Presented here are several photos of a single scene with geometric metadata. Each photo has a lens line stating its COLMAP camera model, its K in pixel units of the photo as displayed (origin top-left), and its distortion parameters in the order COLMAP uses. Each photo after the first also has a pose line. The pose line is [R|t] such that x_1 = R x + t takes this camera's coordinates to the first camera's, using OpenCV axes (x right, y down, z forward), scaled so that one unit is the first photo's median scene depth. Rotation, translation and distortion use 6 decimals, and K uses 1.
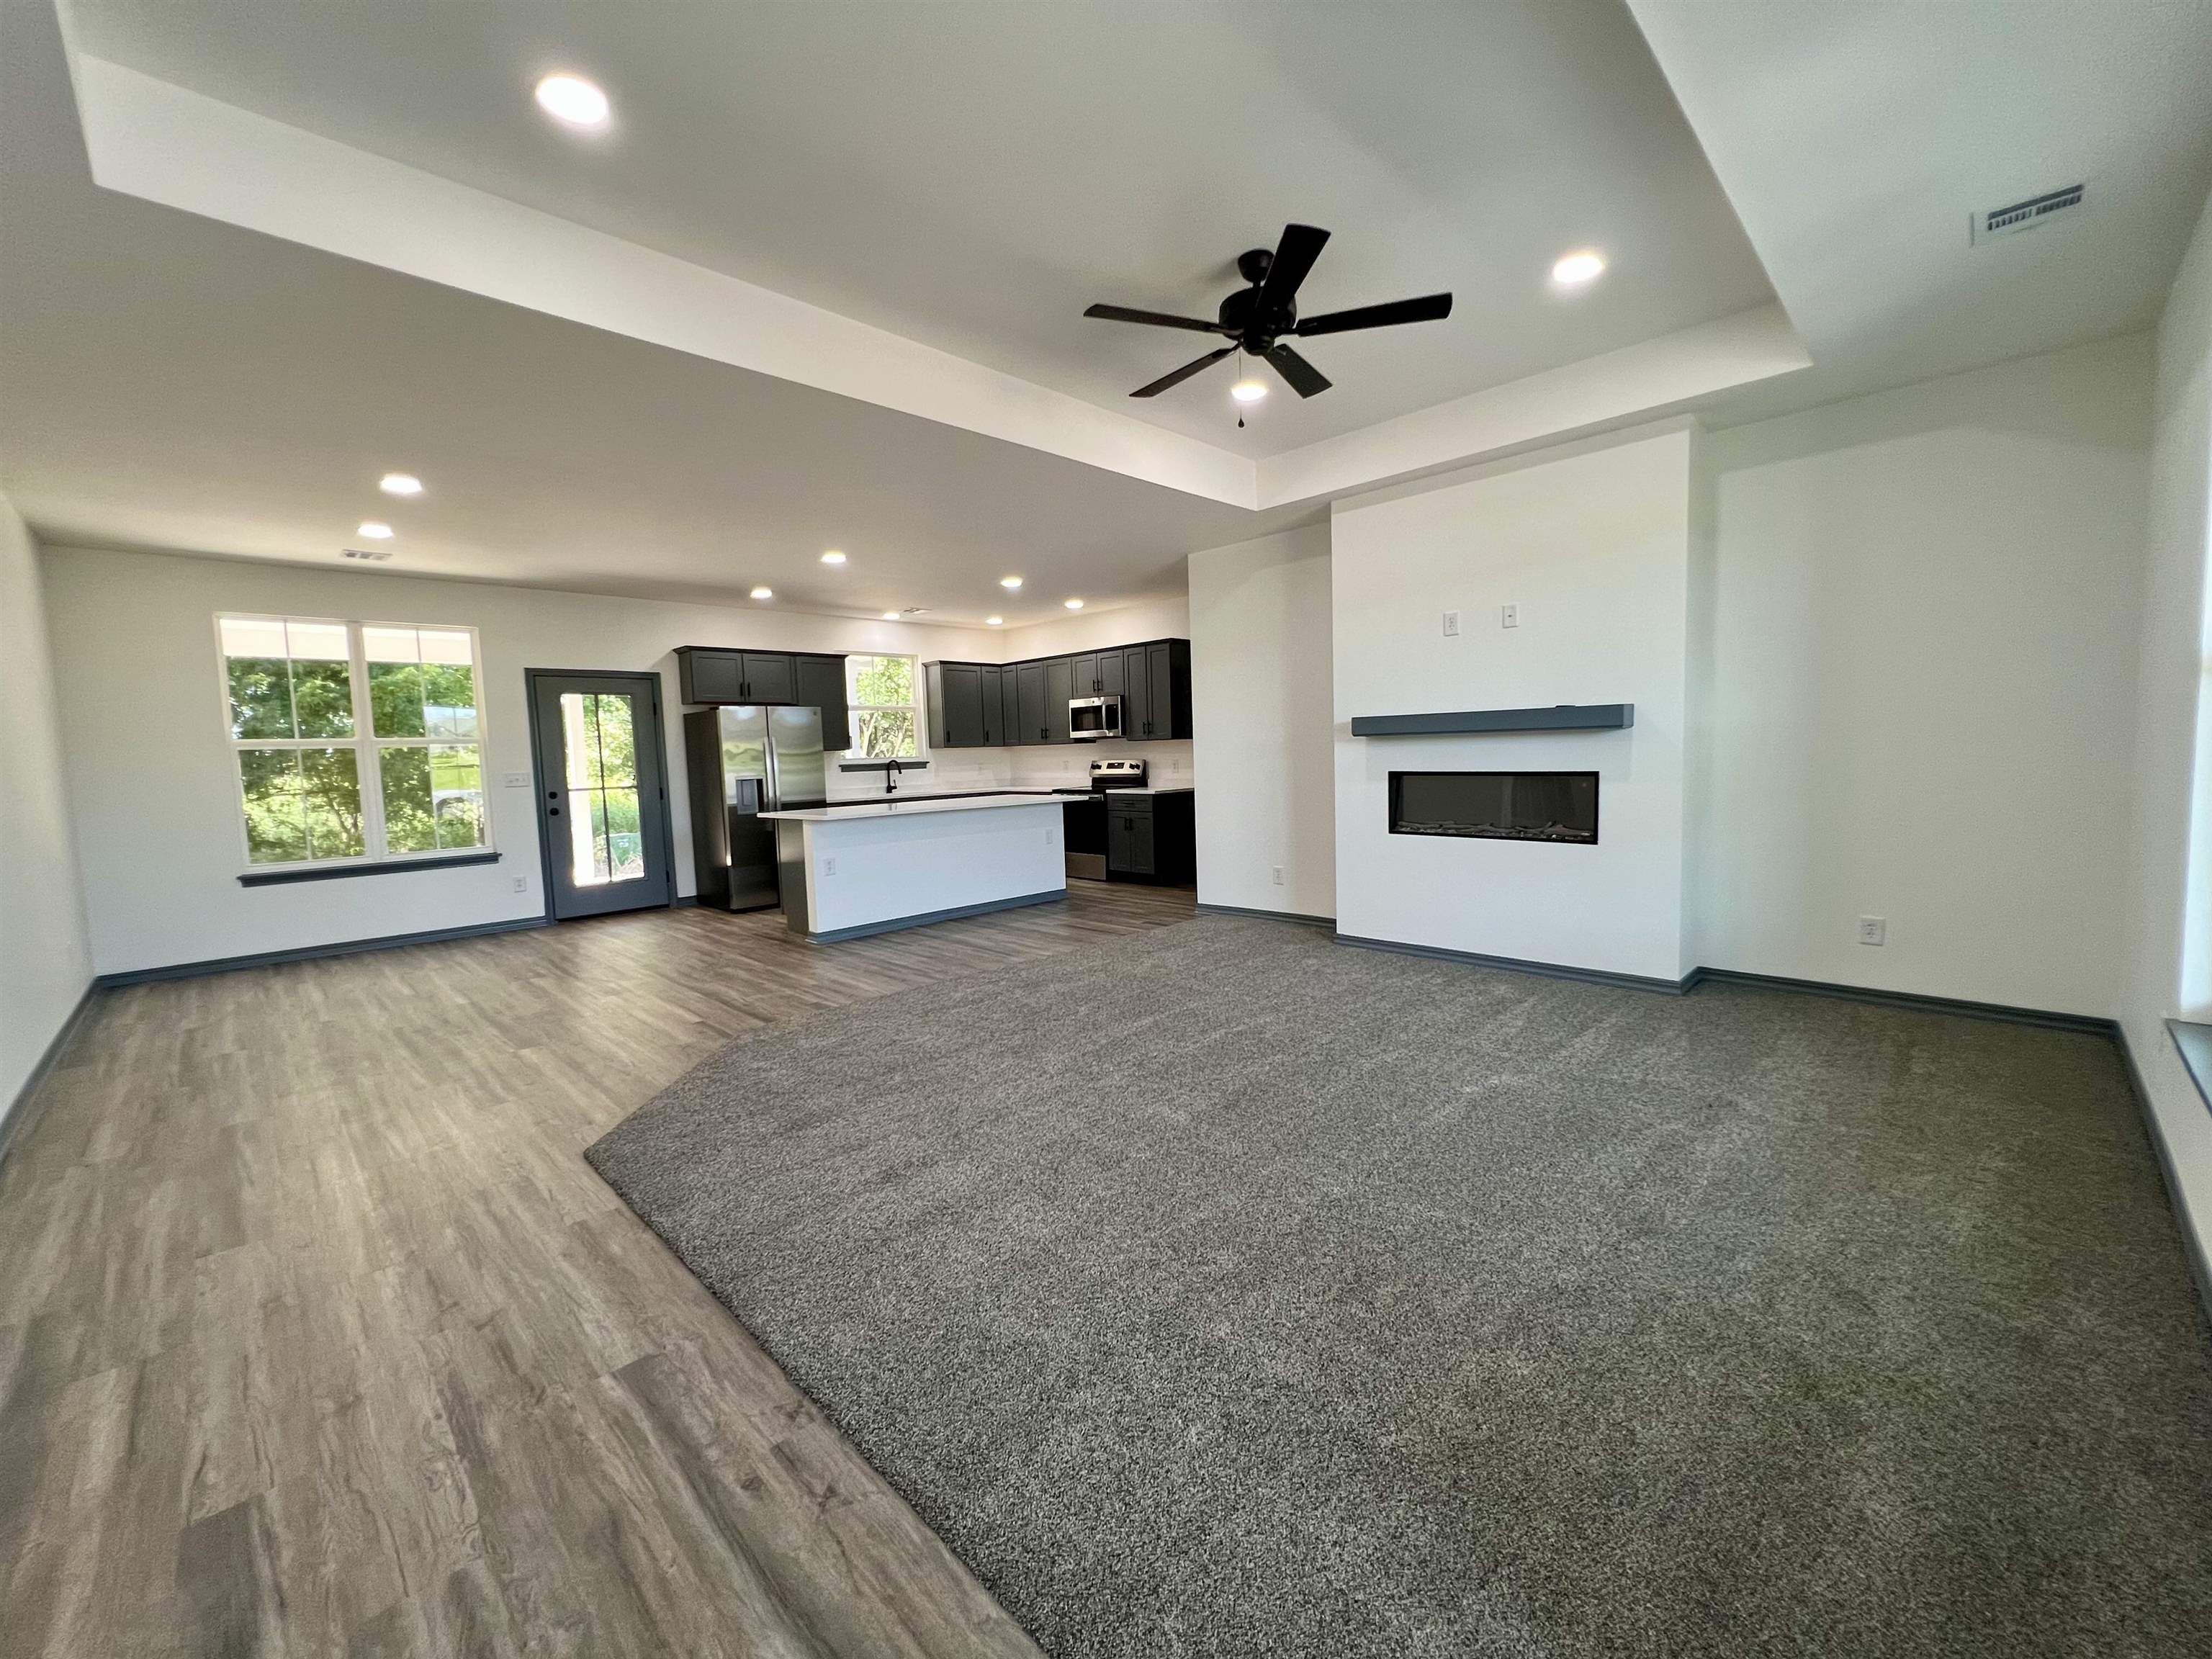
lens RADIAL K [[894.3, 0, 1106.0], [0, 894.3, 829.5], [0, 0, 1]] dist [-0.001080, -0.000377]
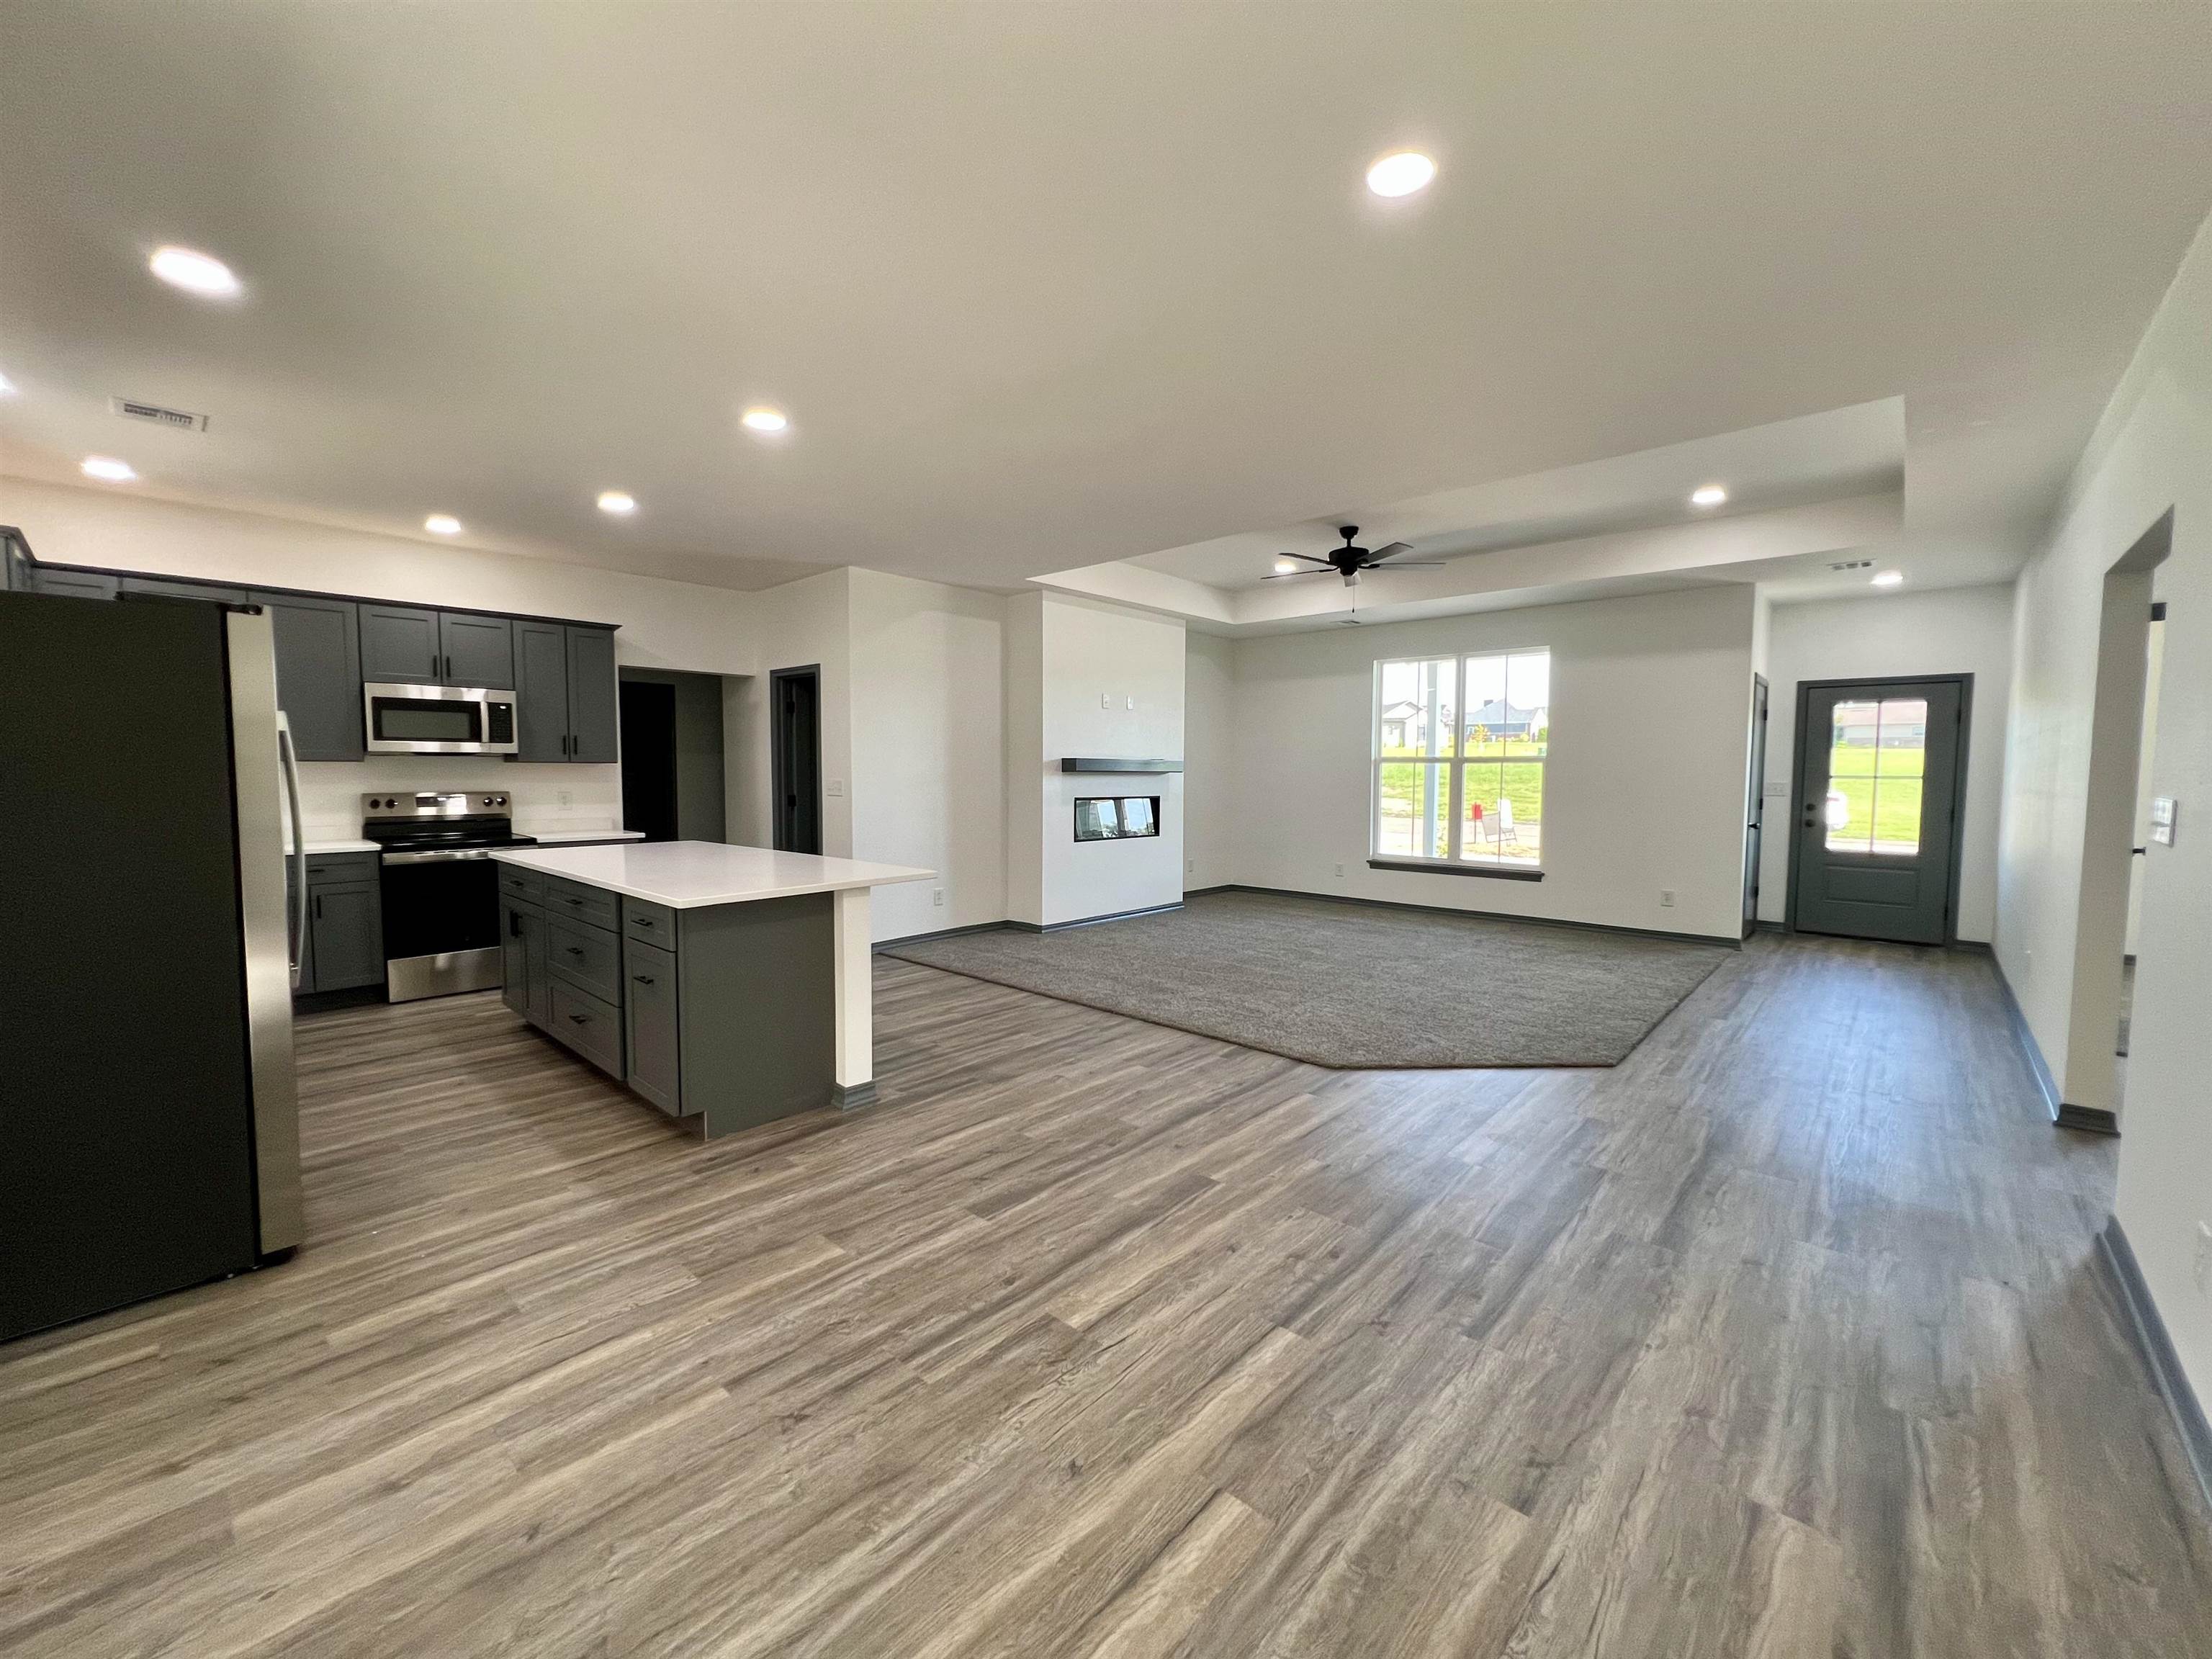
lens RADIAL K [[880.9, 0, 1110.0], [0, 880.9, 823.3], [0, 0, 1]] dist [-0.002103, 0.000017]
pose [[-0.054433, -0.029975, 0.998067, -1.179386], [0.083881, 0.995879, 0.034484, -0.075403], [-0.994988, 0.085596, -0.051694, 1.134908]]
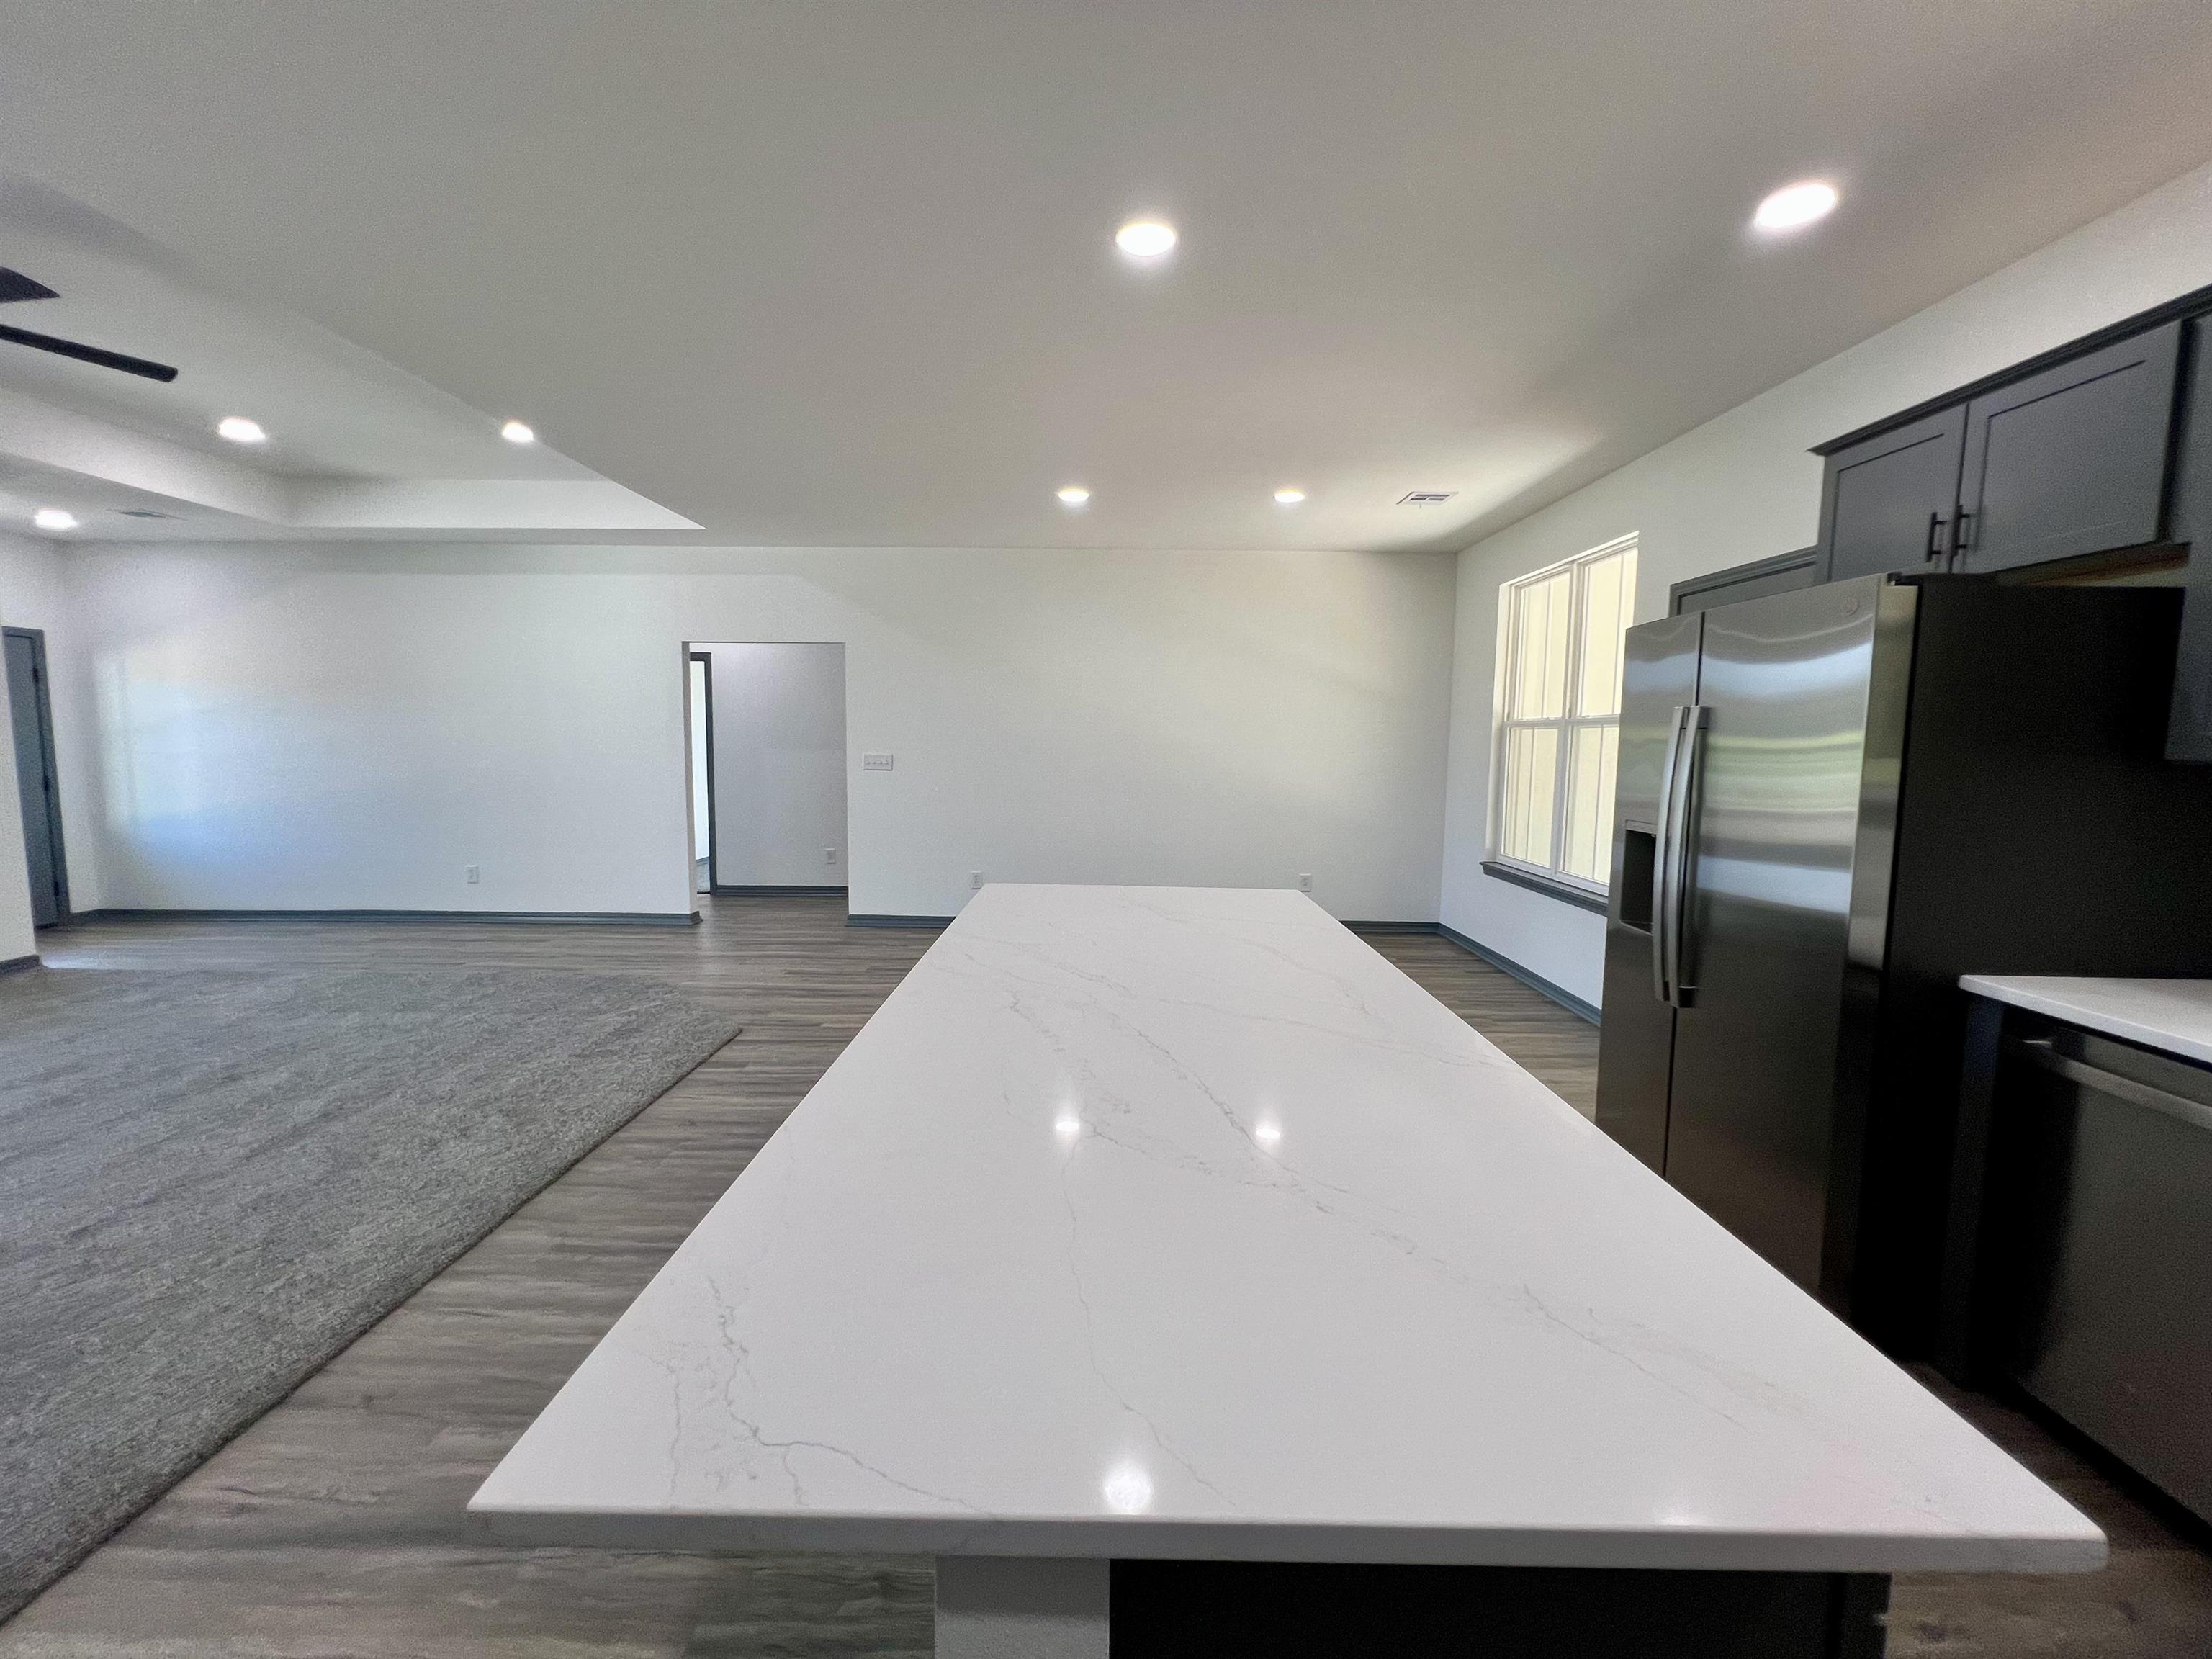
lens RADIAL K [[887.2, 0, 1100.8], [0, 887.2, 823.0], [0, 0, 1]] dist [0.000010, 0.000252]
pose [[-0.707041, 0.089841, -0.701442, -0.015891], [-0.051234, 0.982783, 0.177519, -0.175054], [0.705314, 0.161451, -0.690265, 1.732590]]
